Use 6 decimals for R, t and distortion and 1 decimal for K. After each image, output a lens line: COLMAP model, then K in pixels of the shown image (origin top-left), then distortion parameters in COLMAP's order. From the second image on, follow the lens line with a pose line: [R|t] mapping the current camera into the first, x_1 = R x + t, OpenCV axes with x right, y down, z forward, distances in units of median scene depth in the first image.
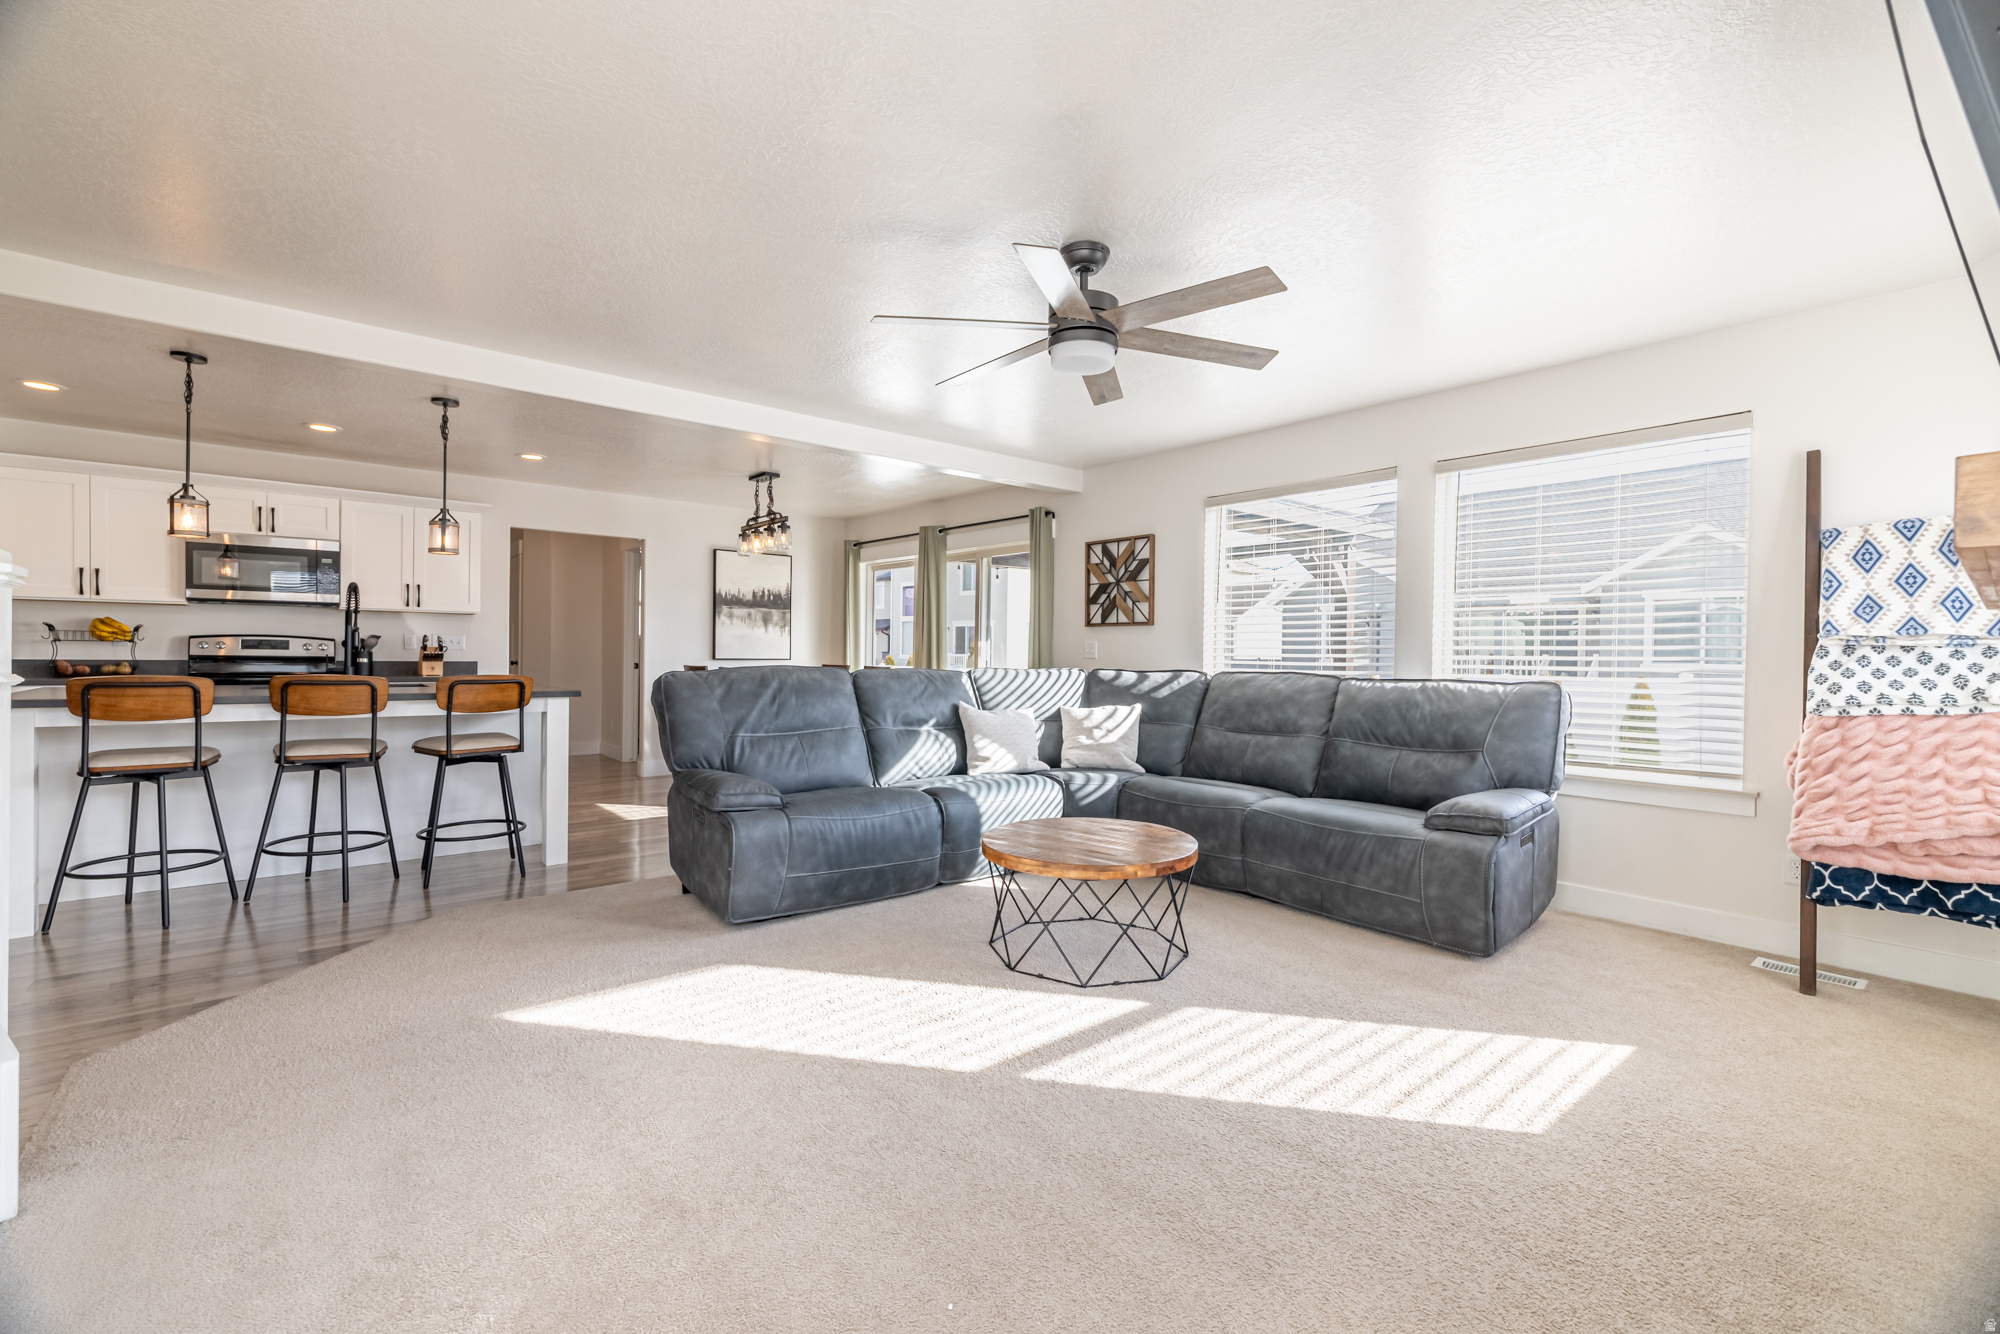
lens RADIAL K [[850.1, 0, 993.7], [0, 850.1, 661.2], [0, 0, 1]] dist [0.000848, 0.000217]
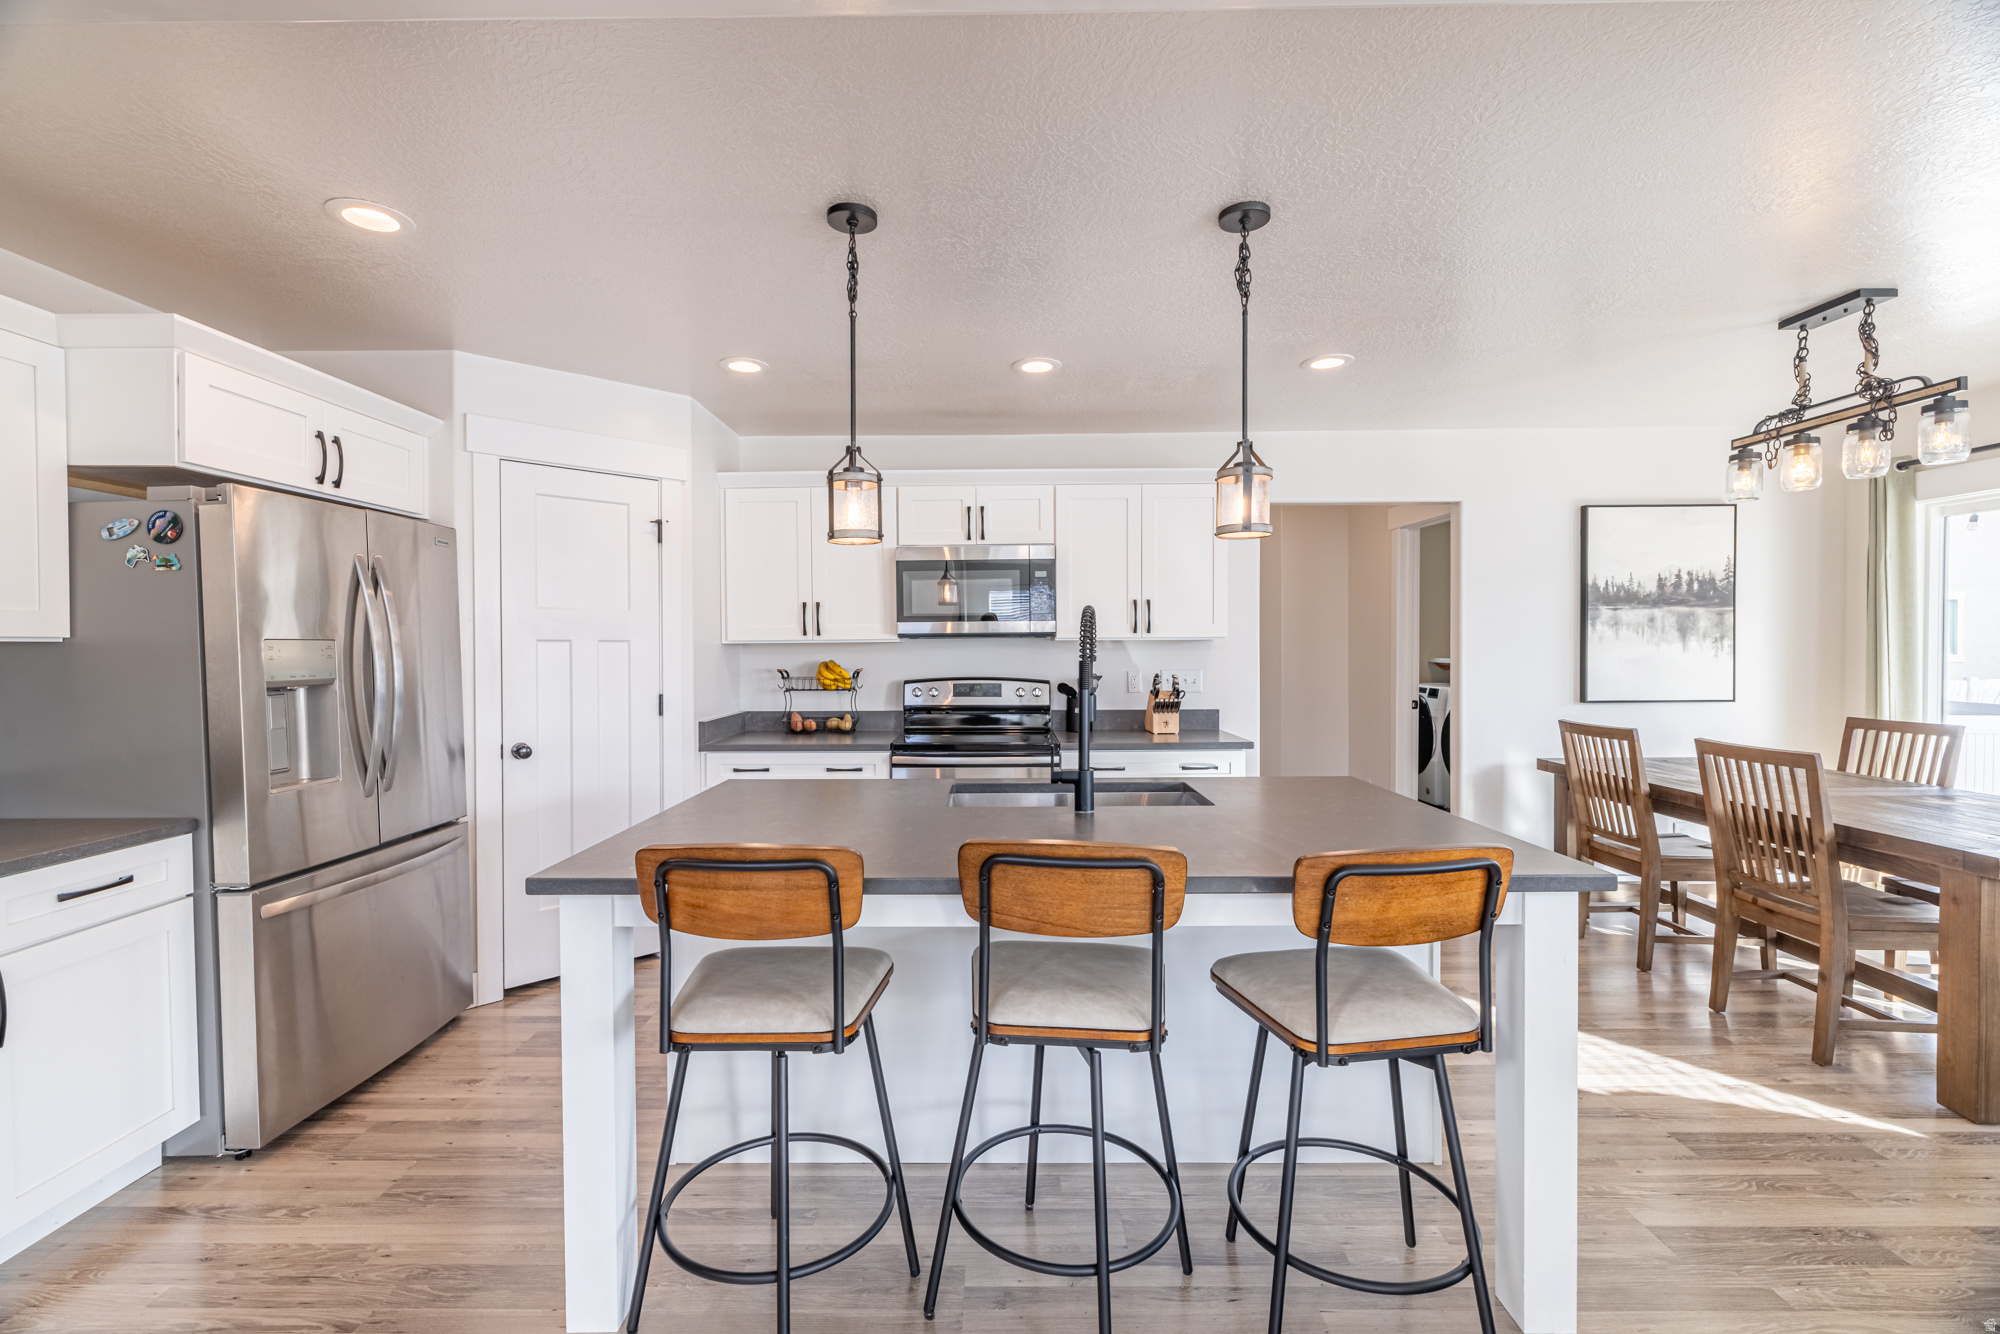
lens RADIAL K [[862.9, 0, 995.7], [0, 862.9, 661.1], [0, 0, 1]] dist [0.000318, 0.000775]
pose [[0.762012, -0.007230, -0.647523, -0.382502], [0.010172, 0.999948, 0.000806, -0.050522], [0.647483, -0.007201, 0.762046, 0.469851]]
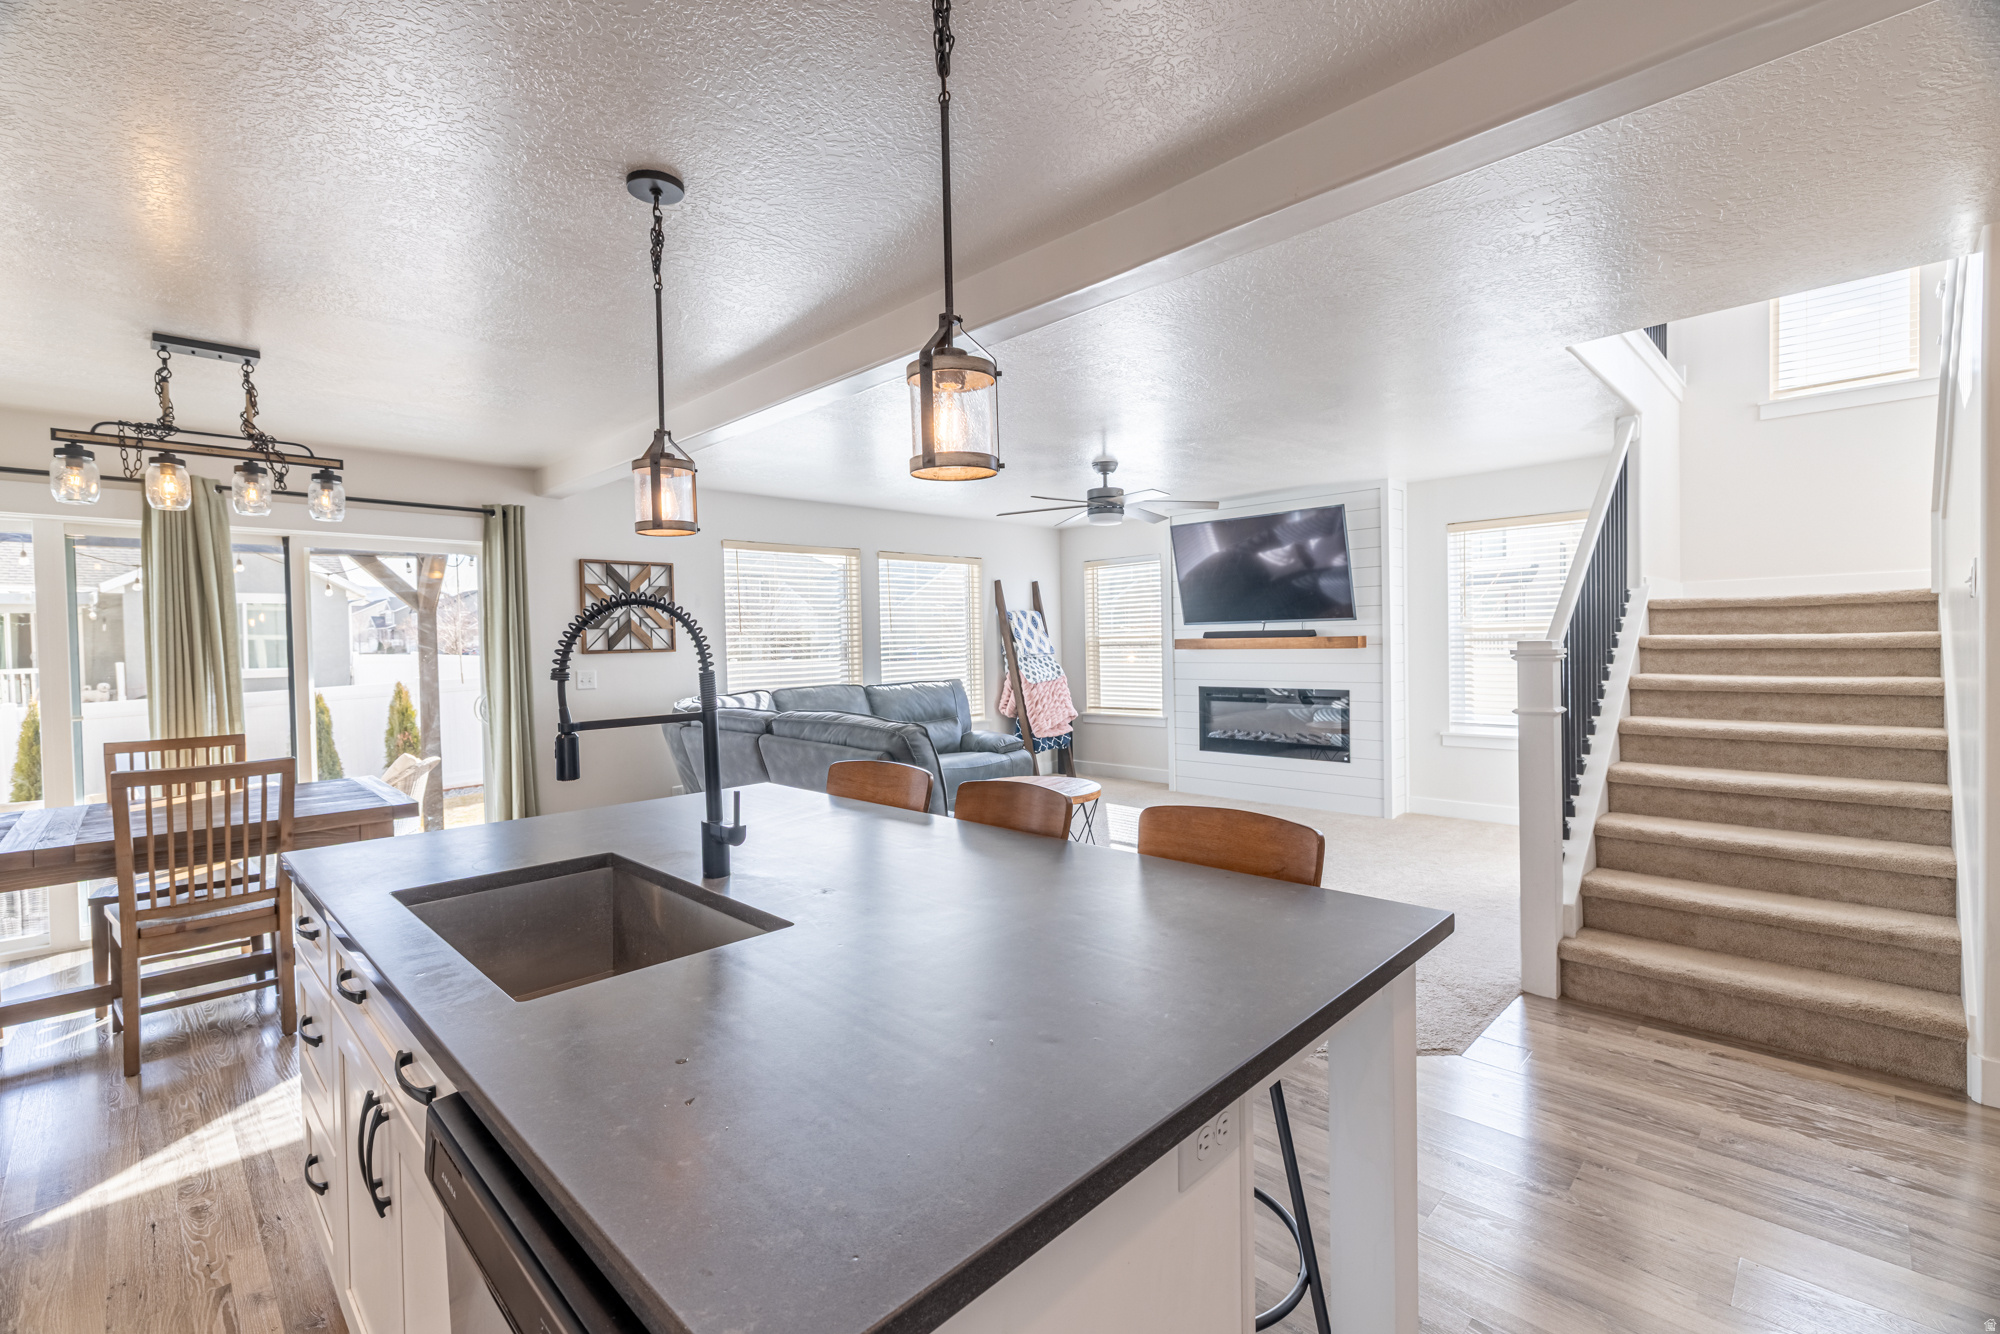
lens RADIAL K [[873.7, 0, 994.6], [0, 873.7, 641.7], [0, 0, 1]] dist [-0.000010, 0.000000]
pose [[-0.092243, -0.011426, 0.995671, -0.968028], [0.030720, 0.999426, 0.014315, -0.061189], [-0.995263, 0.031907, -0.091839, 0.756855]]
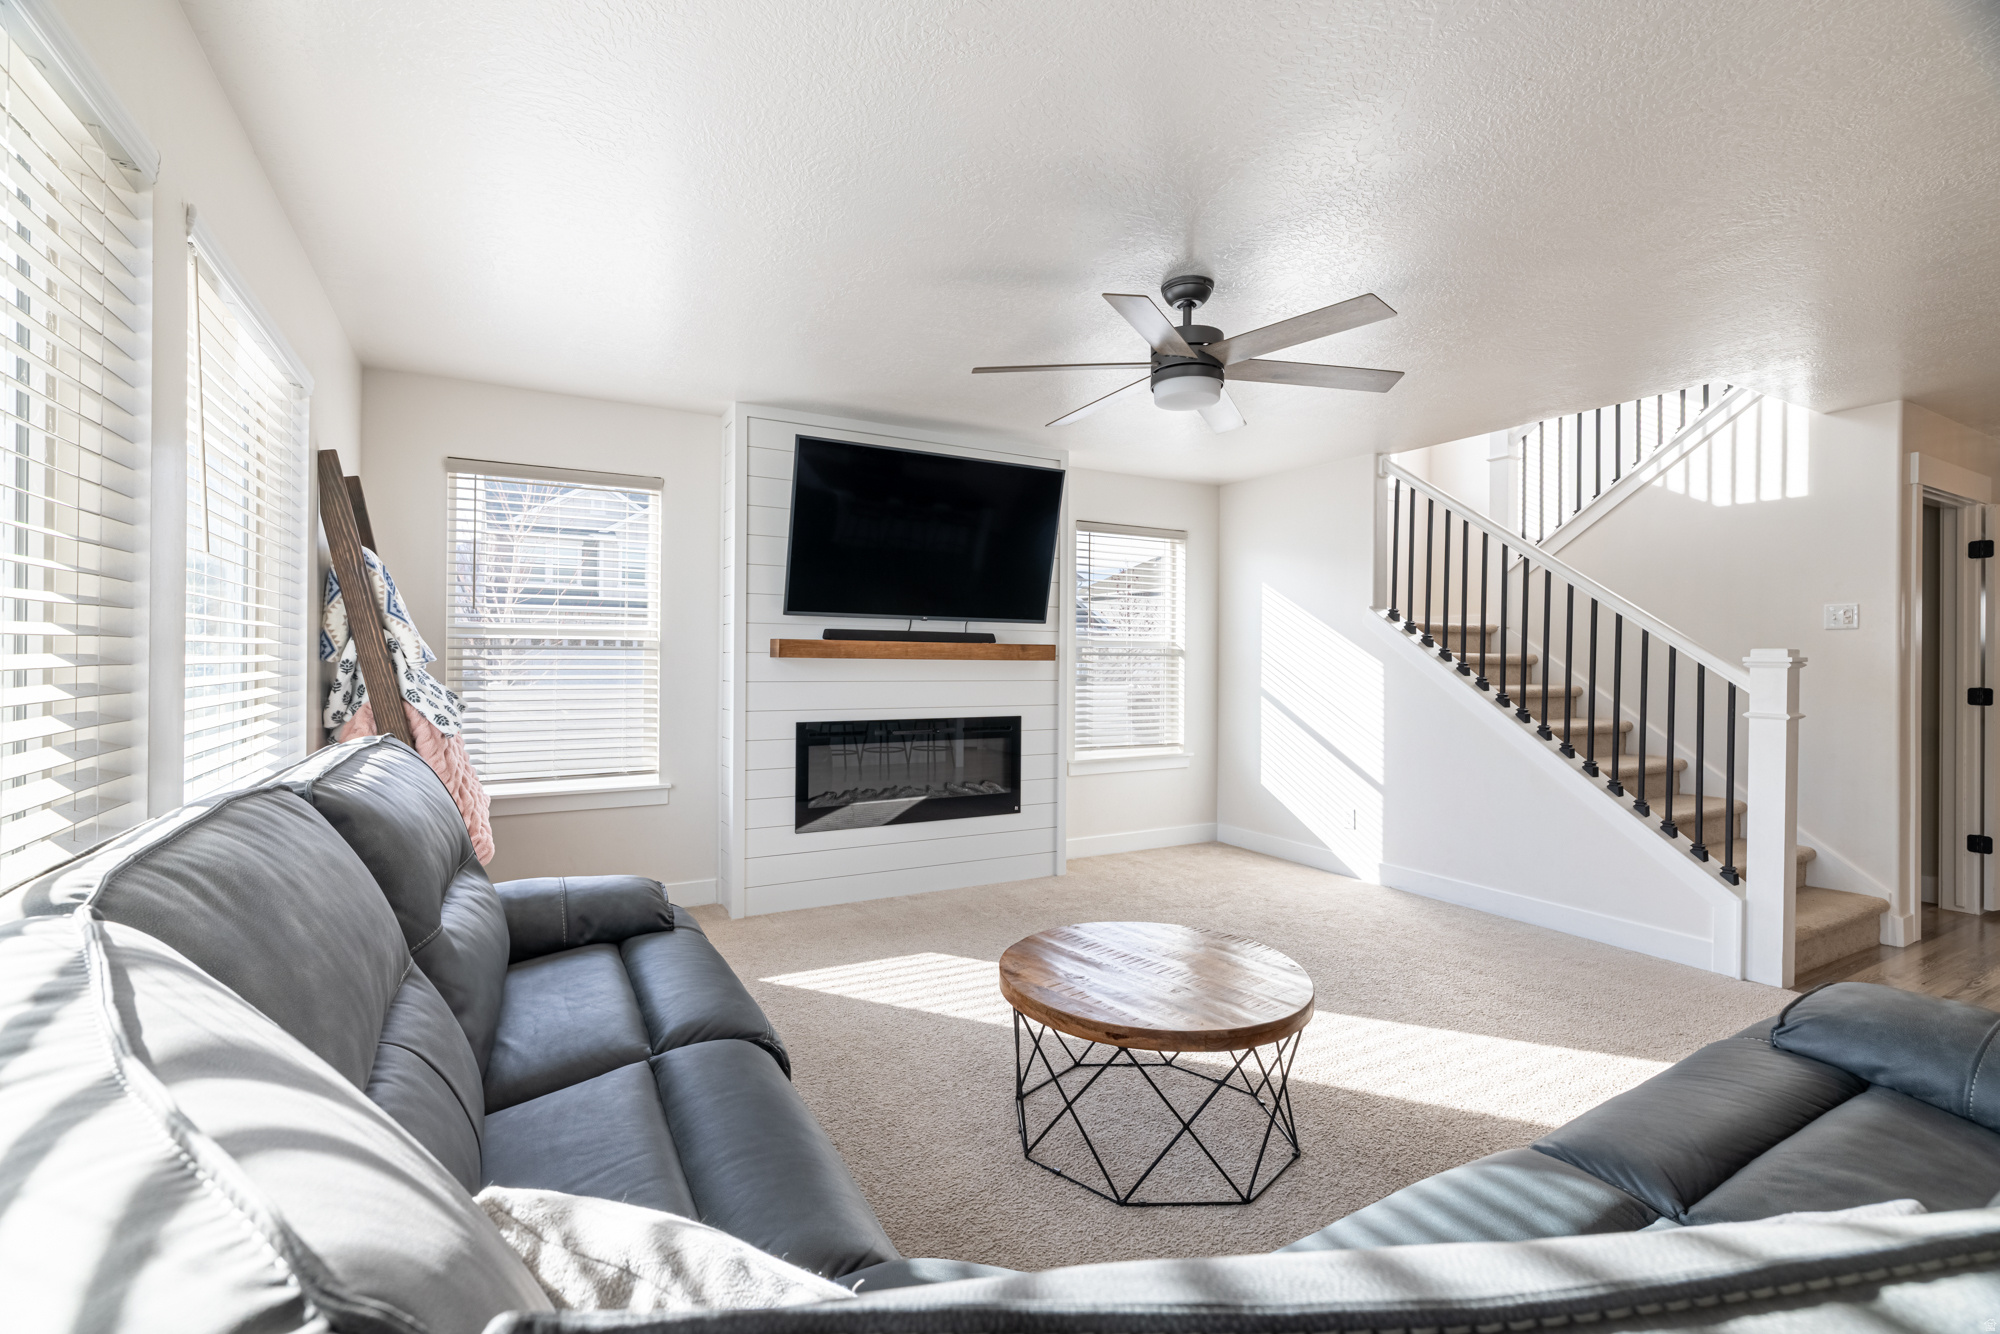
lens RADIAL K [[850.1, 0, 993.7], [0, 850.1, 661.2], [0, 0, 1]] dist [0.000848, 0.000217]
pose [[-0.984278, -0.021432, 0.175322, 0.079454], [-0.019496, 0.999729, 0.012758, -0.030013], [-0.175548, 0.009139, -0.984428, 1.044813]]
